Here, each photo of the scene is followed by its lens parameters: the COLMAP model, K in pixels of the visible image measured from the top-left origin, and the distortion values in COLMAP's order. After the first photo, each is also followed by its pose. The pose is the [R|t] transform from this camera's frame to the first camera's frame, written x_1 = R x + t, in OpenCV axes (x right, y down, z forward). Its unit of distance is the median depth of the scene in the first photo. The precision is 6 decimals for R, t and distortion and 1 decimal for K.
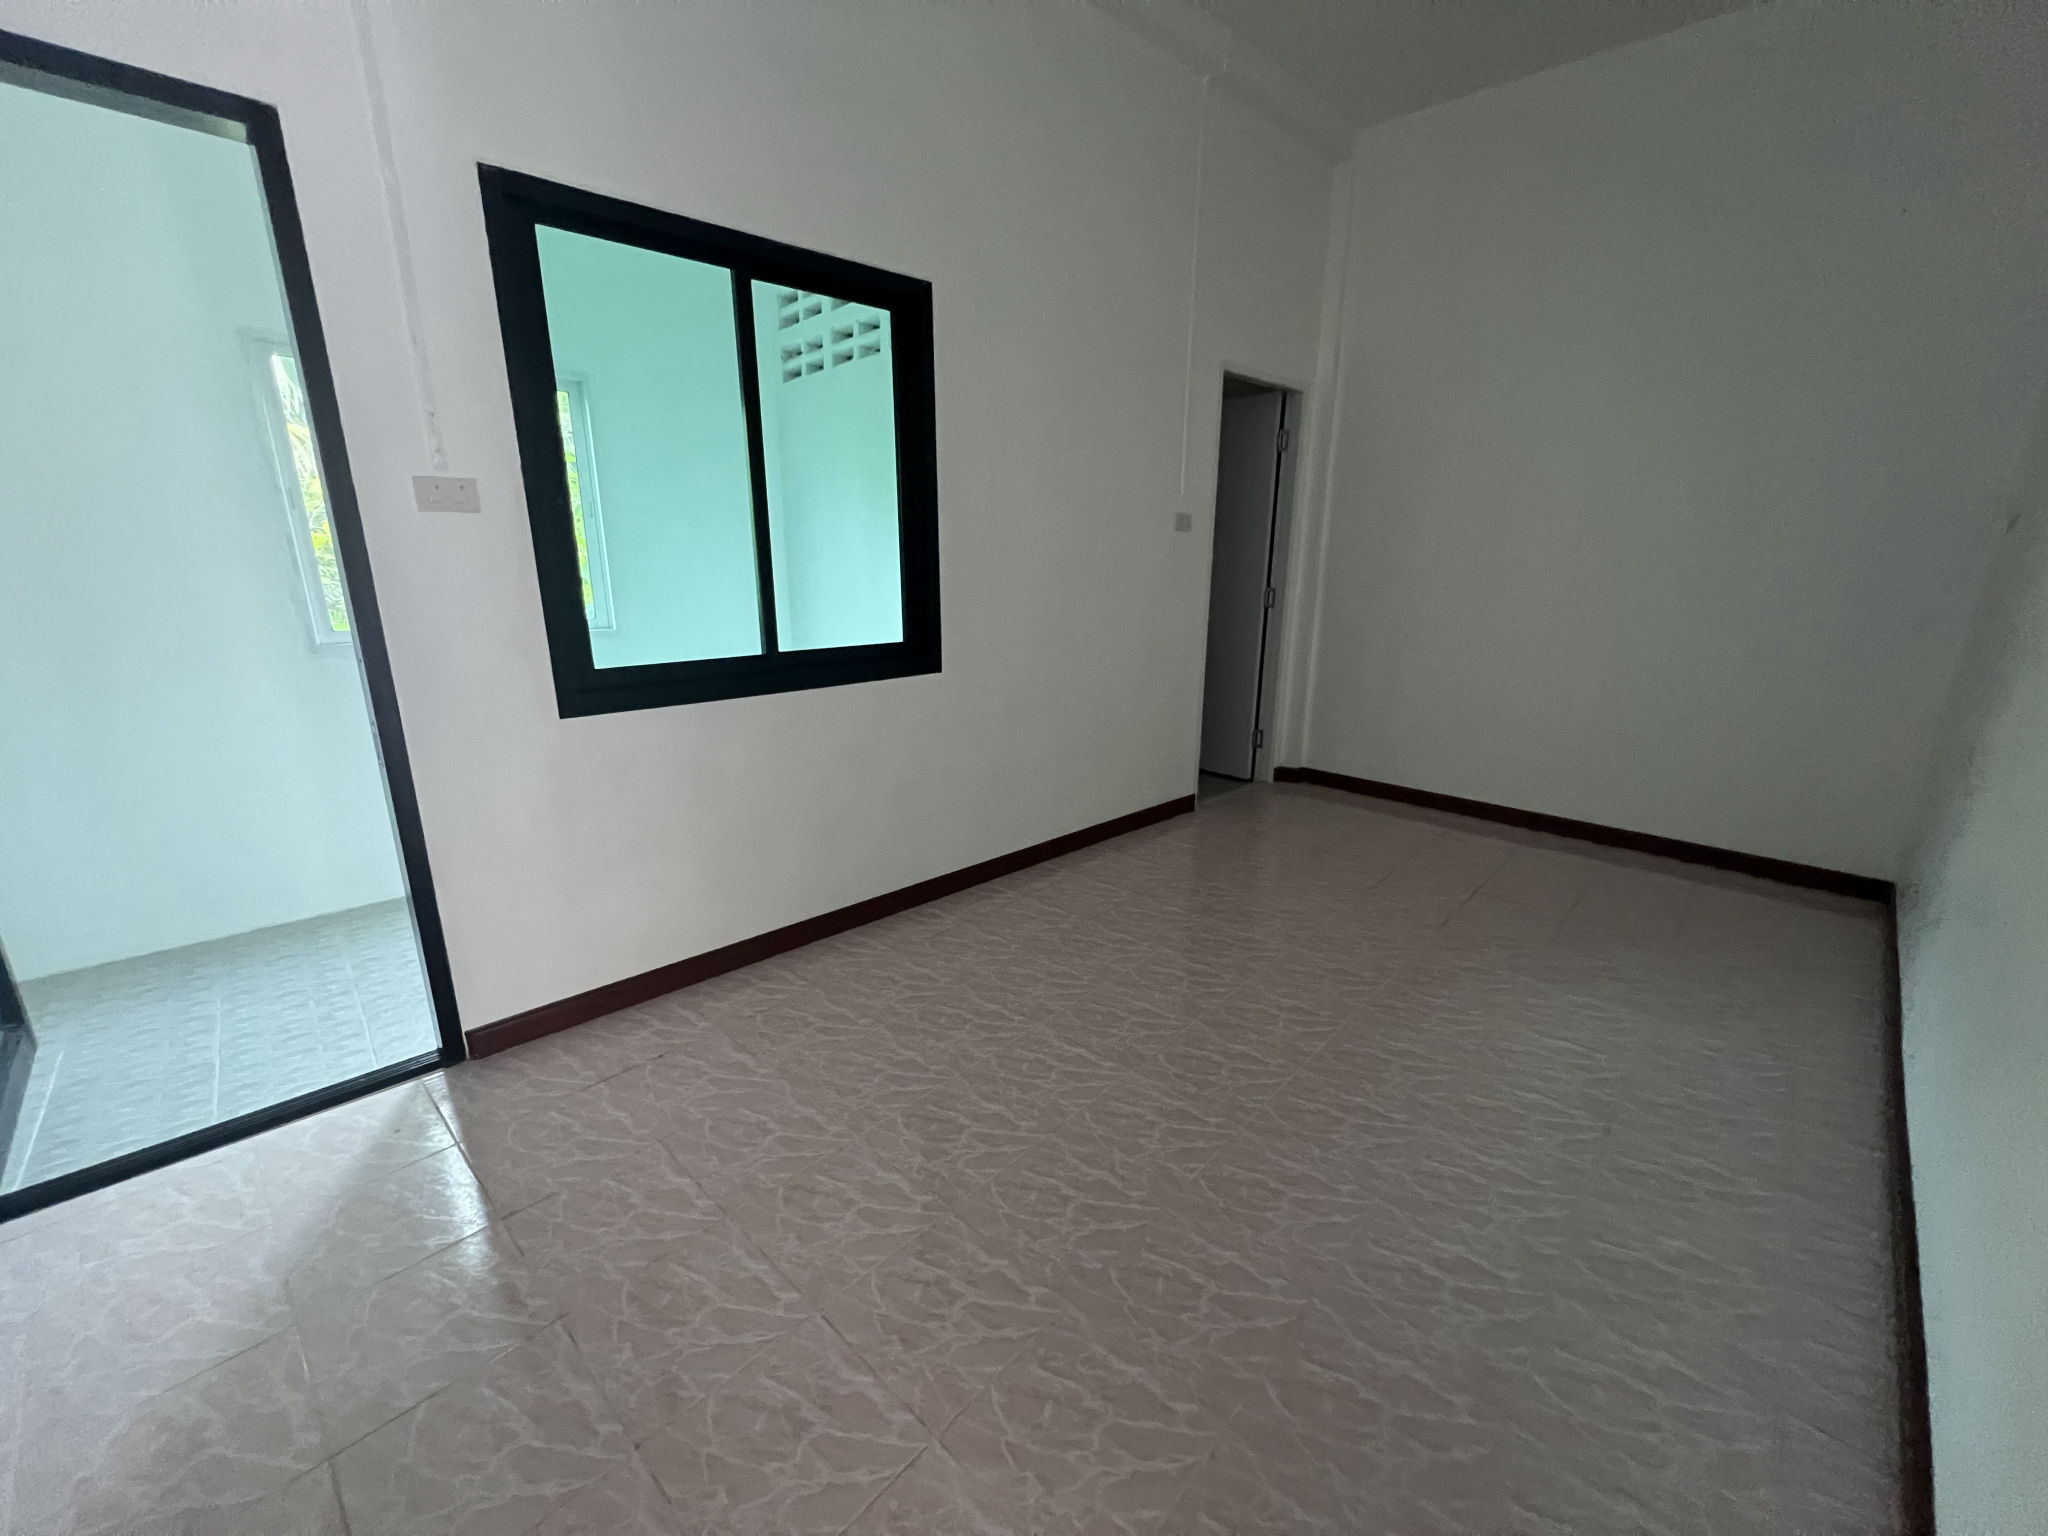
lens RADIAL K [[822.2, 0, 1024.4], [0, 822.2, 780.1], [0, 0, 1]] dist [-0.000959, 0.000373]
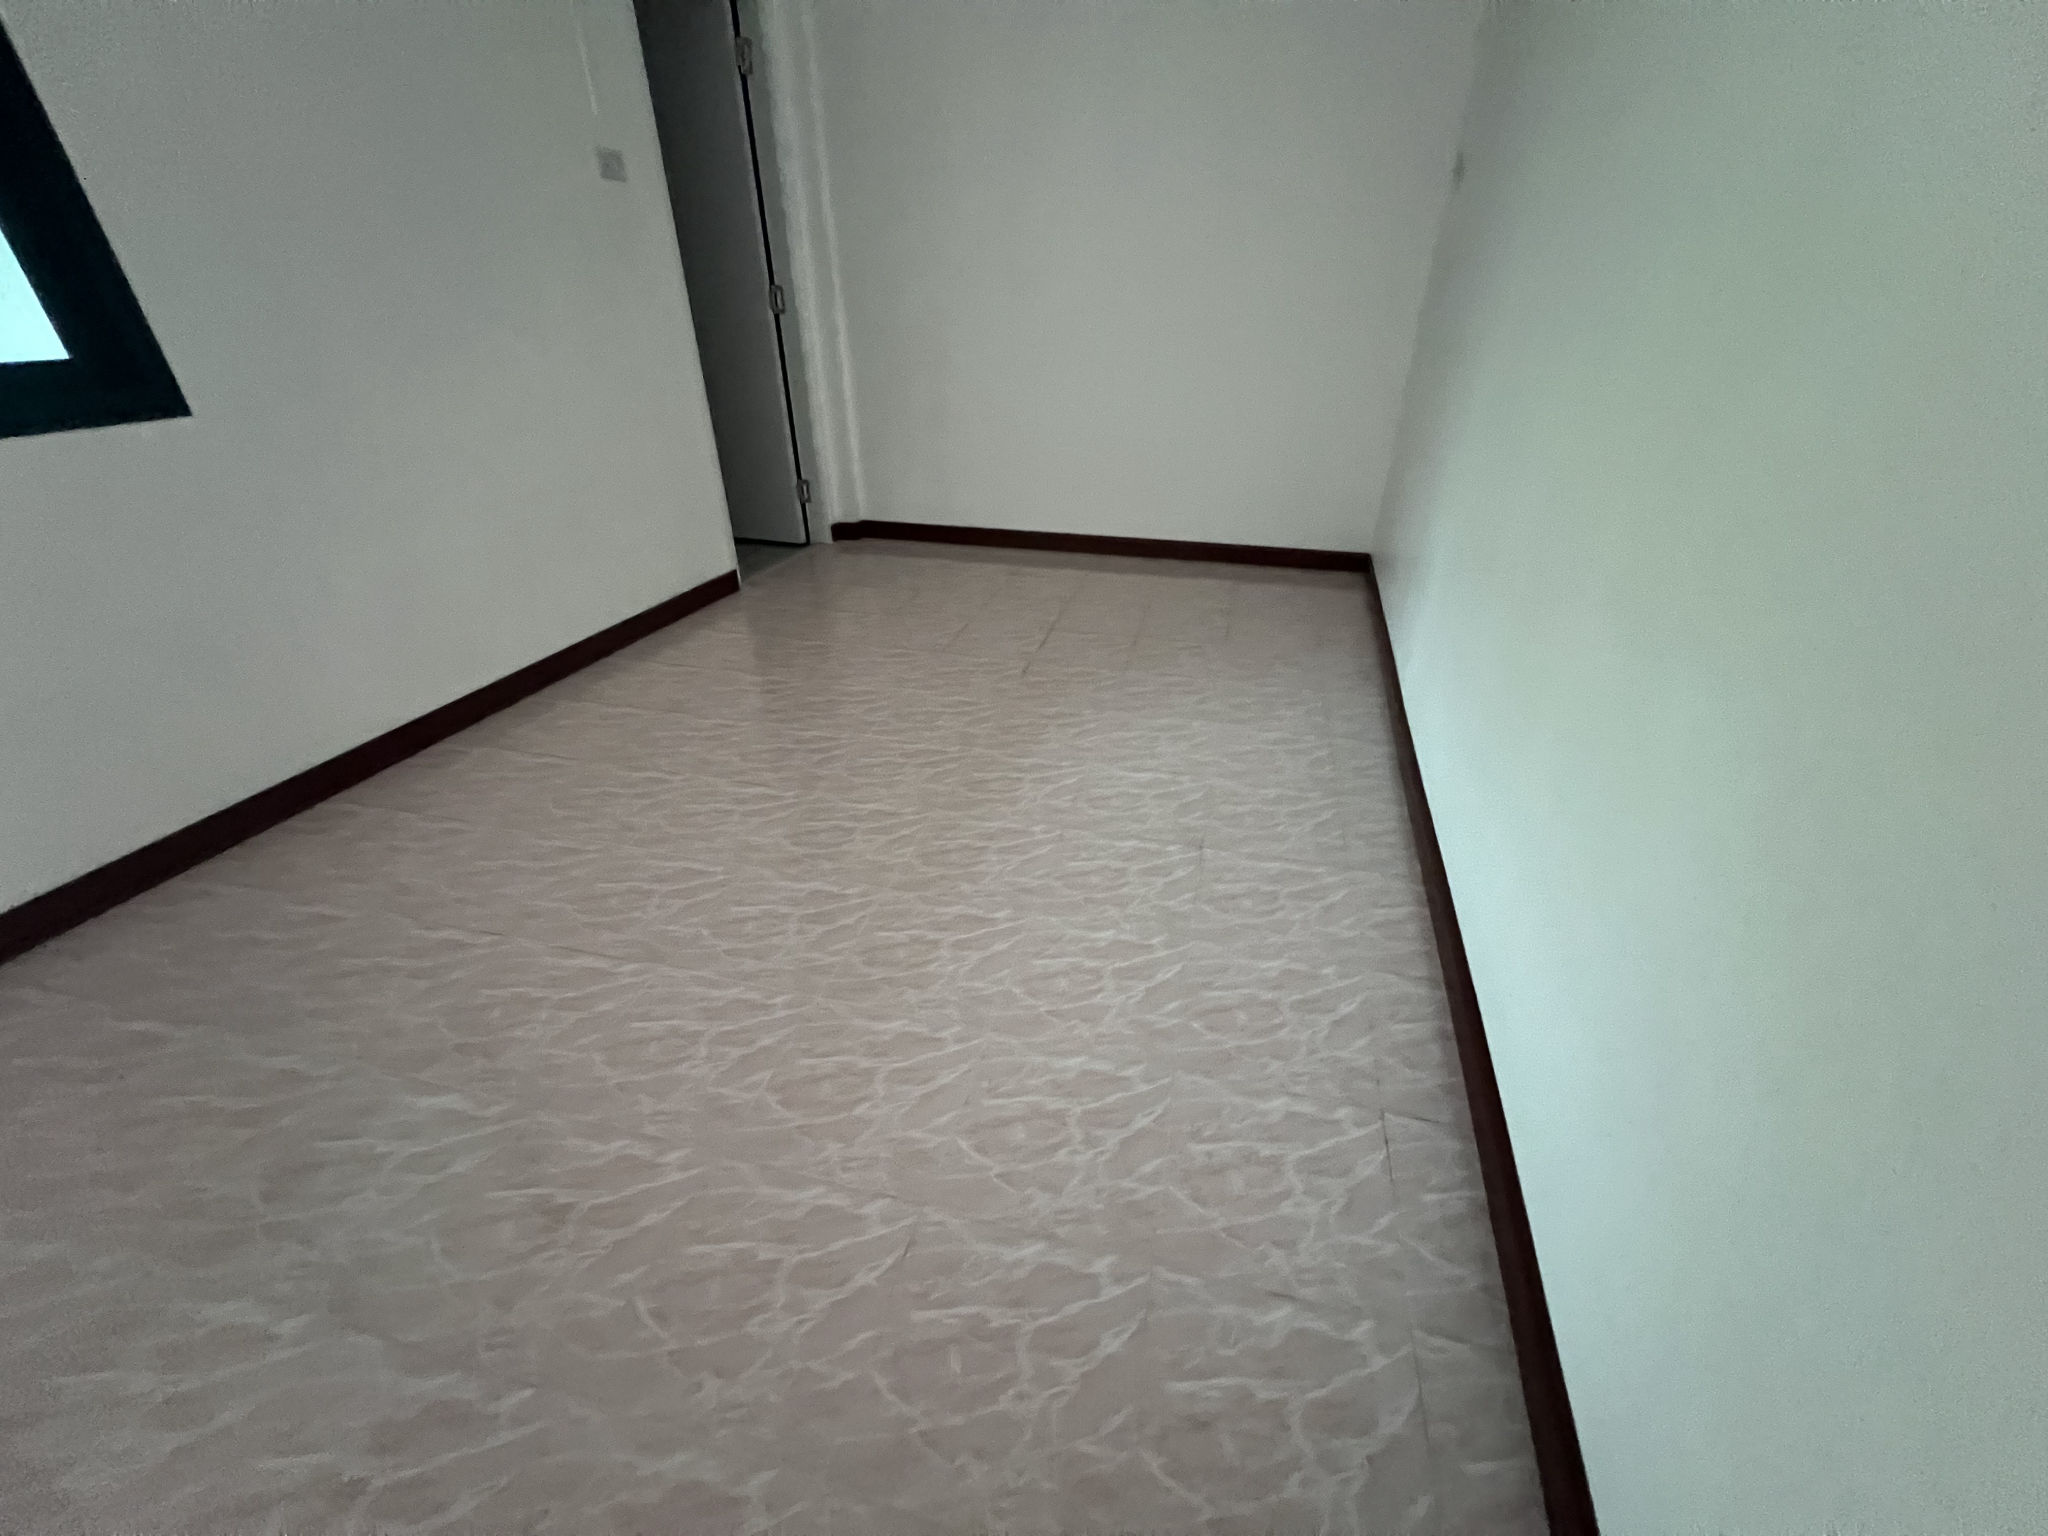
lens RADIAL K [[822.2, 0, 1024.4], [0, 822.2, 780.1], [0, 0, 1]] dist [-0.000959, 0.000373]
pose [[0.879221, -0.254960, 0.402451, 0.141059], [0.140619, 0.945994, 0.292099, 0.029304], [-0.455190, -0.200227, 0.867589, 0.233507]]
